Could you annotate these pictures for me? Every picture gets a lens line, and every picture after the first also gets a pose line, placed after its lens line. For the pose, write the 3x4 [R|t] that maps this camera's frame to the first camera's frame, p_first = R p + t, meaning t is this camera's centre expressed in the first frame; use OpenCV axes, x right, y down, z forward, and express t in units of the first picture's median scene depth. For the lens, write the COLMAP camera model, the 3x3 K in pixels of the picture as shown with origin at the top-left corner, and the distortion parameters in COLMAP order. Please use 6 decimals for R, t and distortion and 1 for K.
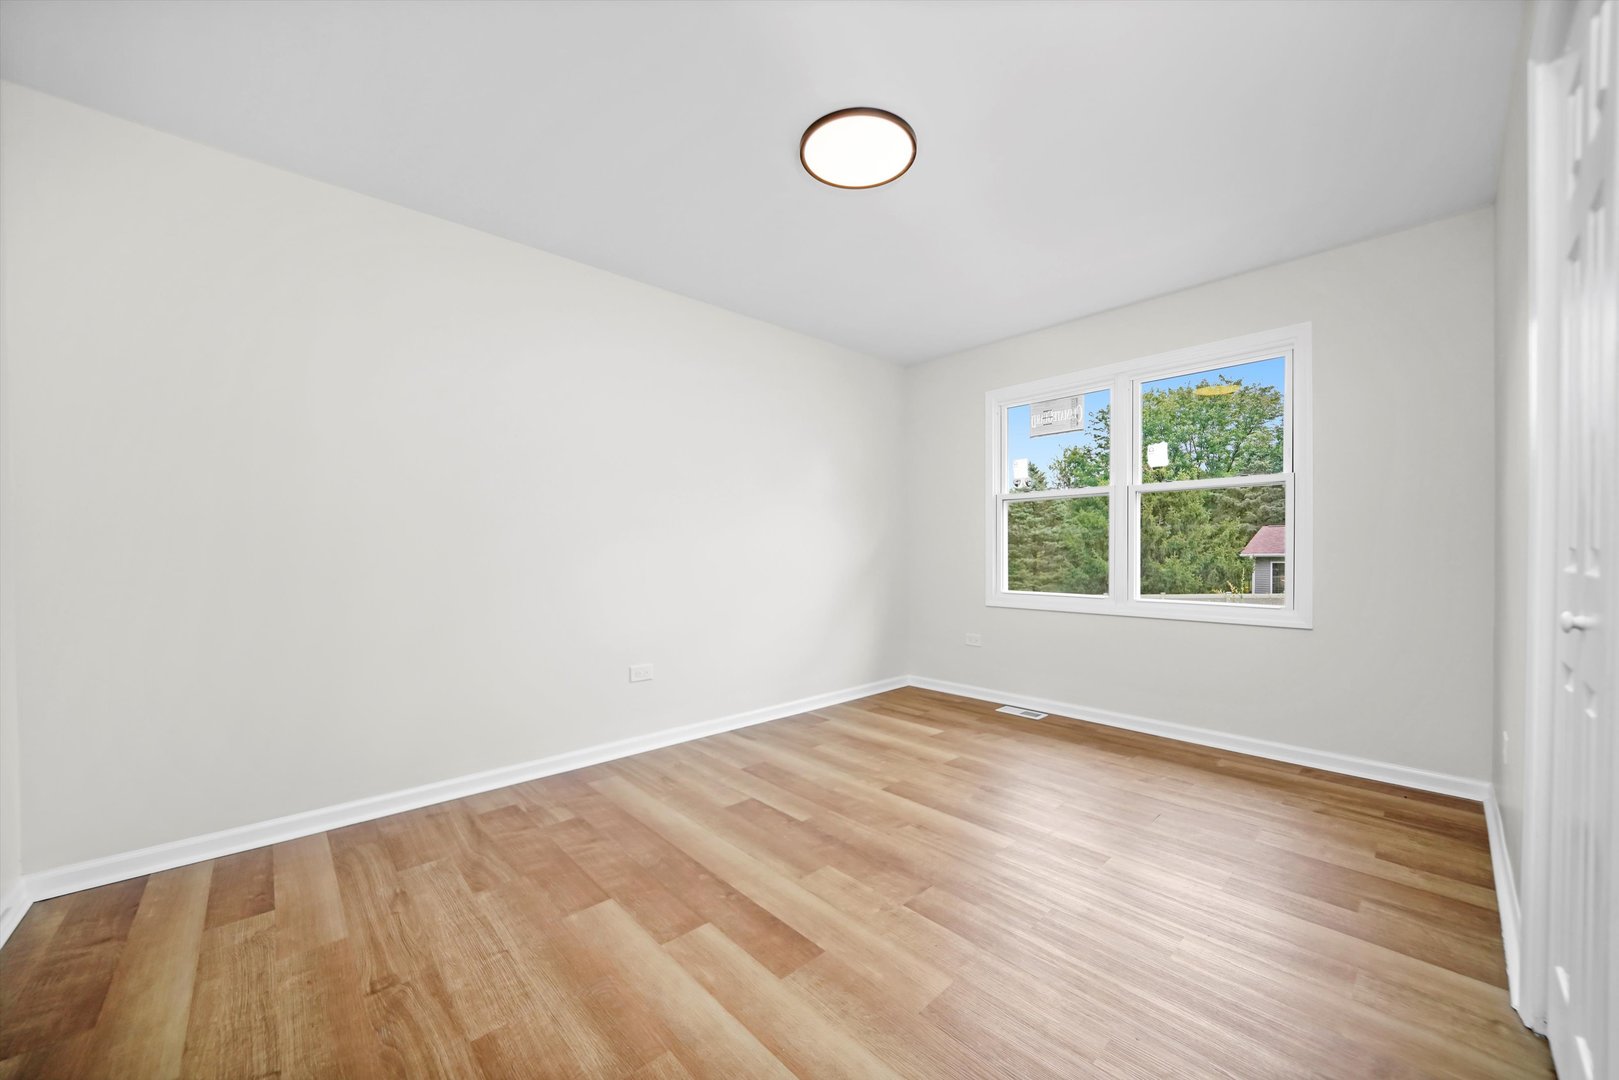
lens RADIAL K [[594.0, 0, 804.5], [0, 594.0, 548.6], [0, 0, 1]] dist [-0.014995, -0.000037]
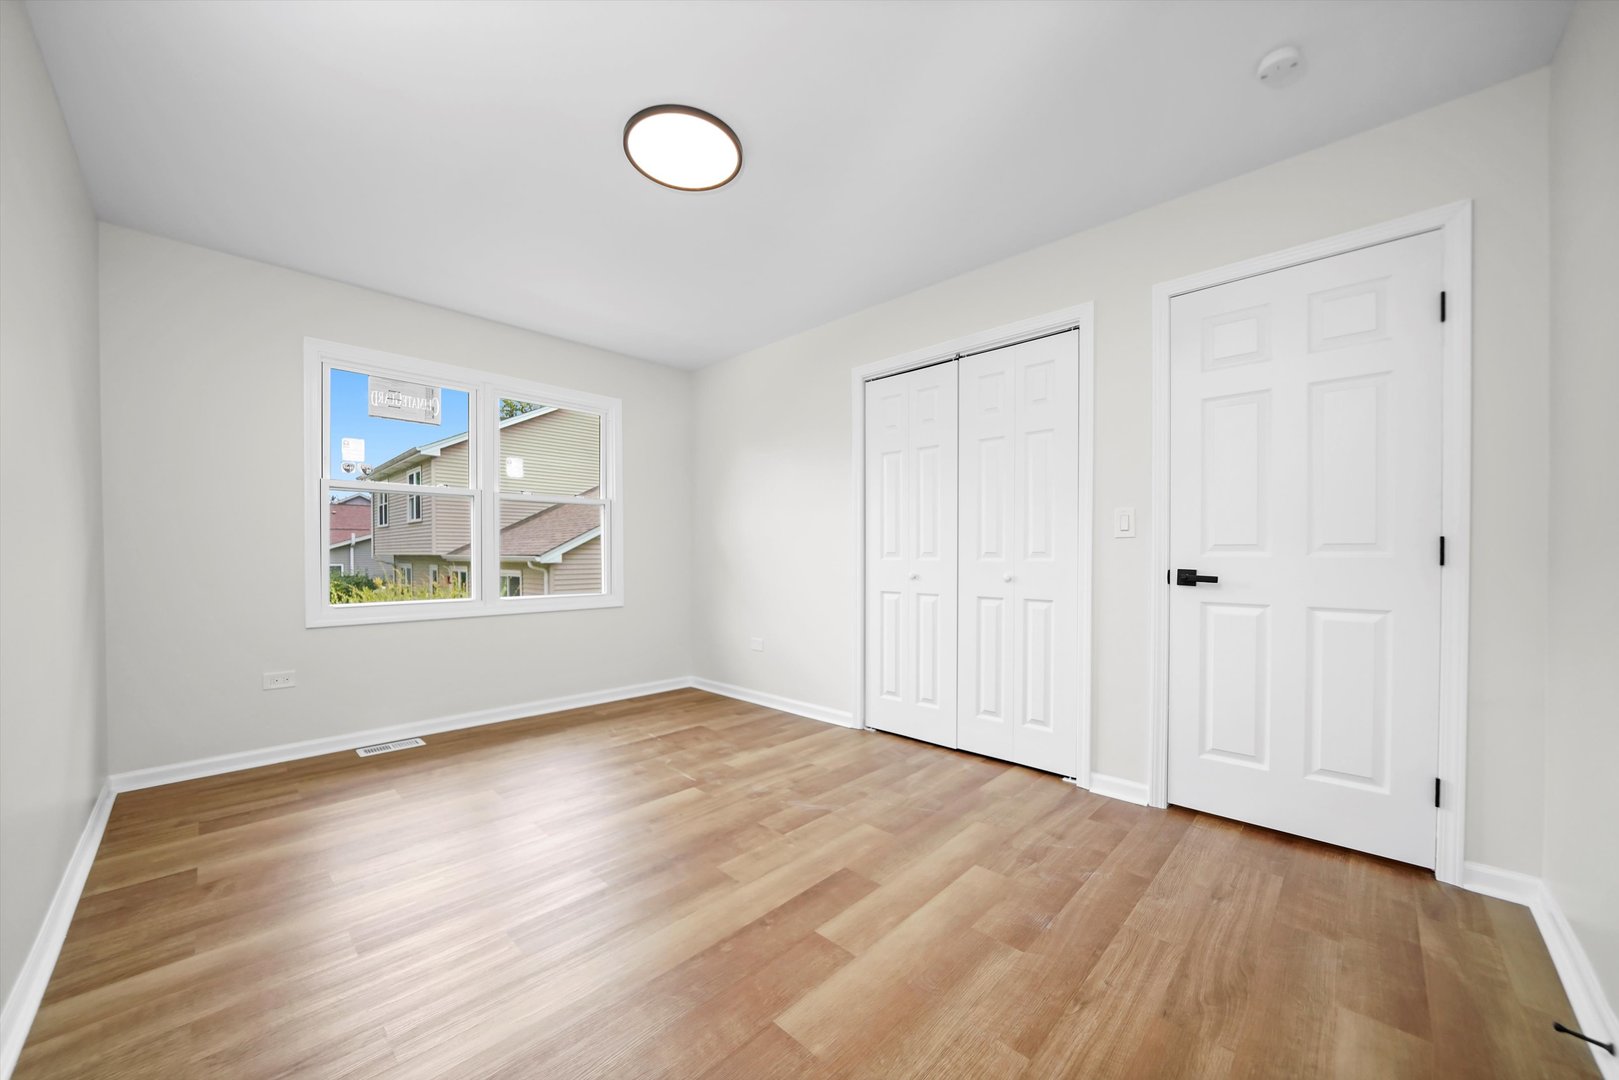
lens RADIAL K [[594.0, 0, 804.5], [0, 594.0, 548.6], [0, 0, 1]] dist [-0.014995, -0.000037]
pose [[-0.059073, 0.012260, 0.998178, -0.687396], [-0.003808, 0.999915, -0.012507, 0.007295], [-0.998246, -0.004540, -0.059022, 0.646839]]
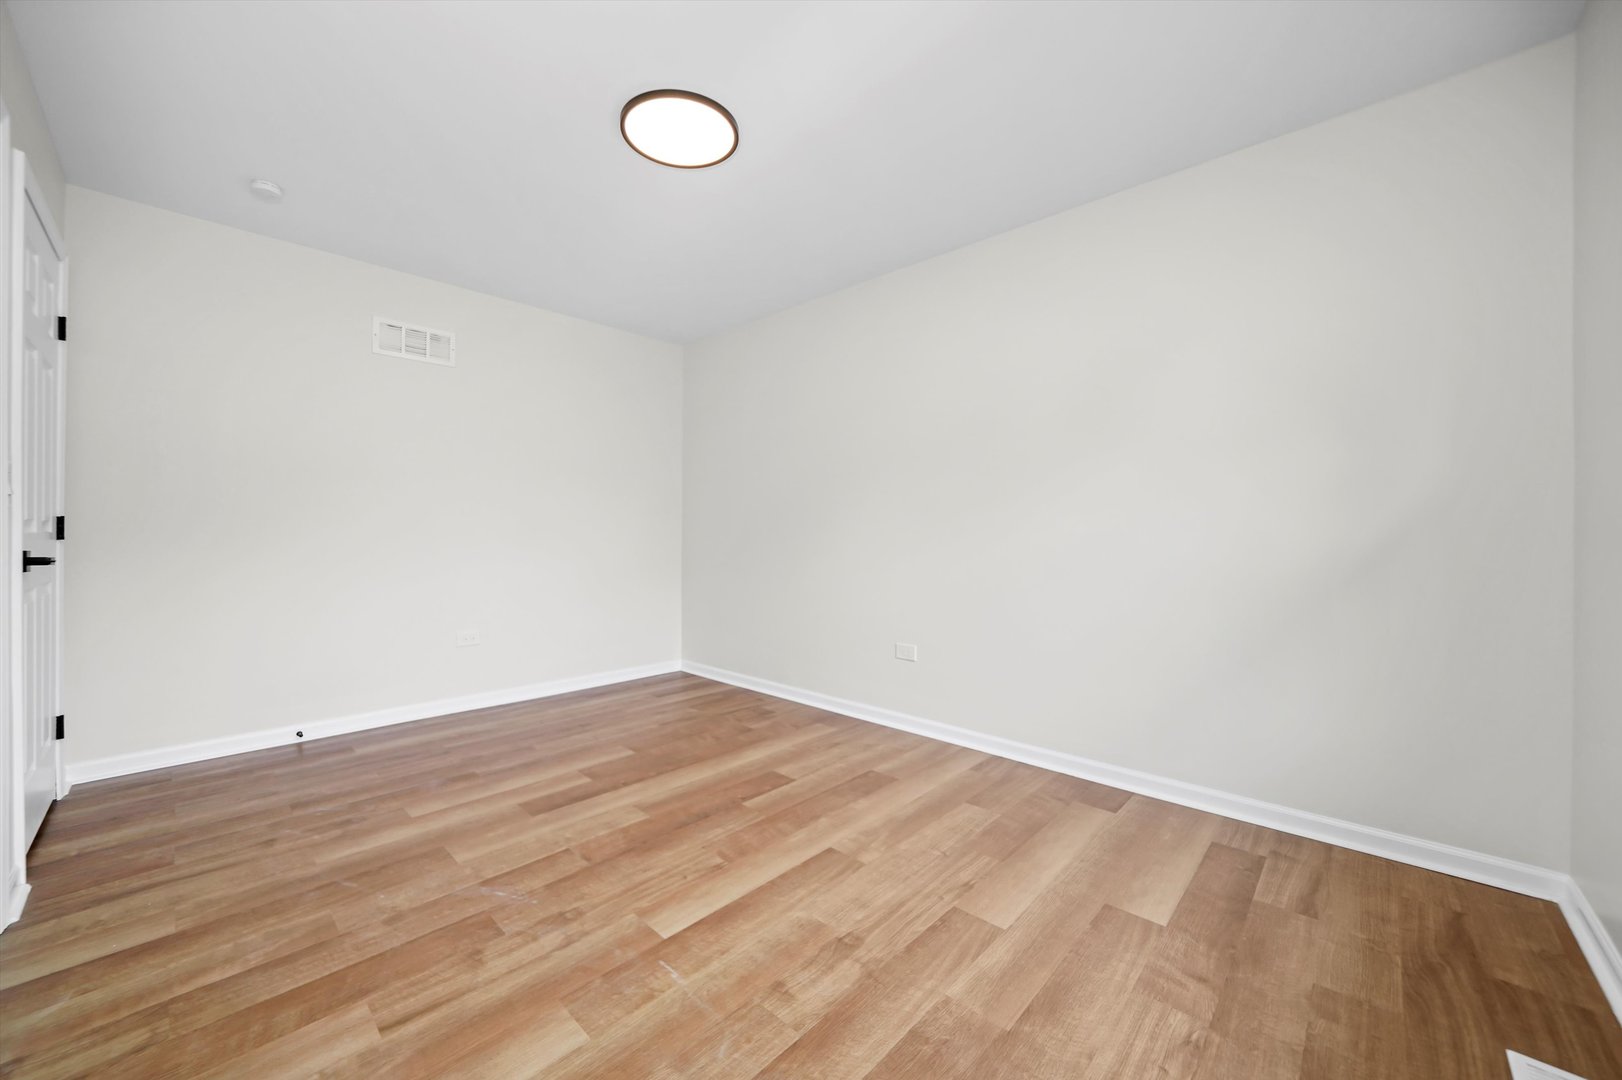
lens RADIAL K [[595.1, 0, 806.0], [0, 595.1, 548.6], [0, 0, 1]] dist [-0.014995, -0.000037]
pose [[0.078434, 0.026368, -0.996571, 0.814449], [0.000823, 0.999648, 0.026514, 0.005651], [0.996919, -0.002900, 0.078385, 0.853269]]
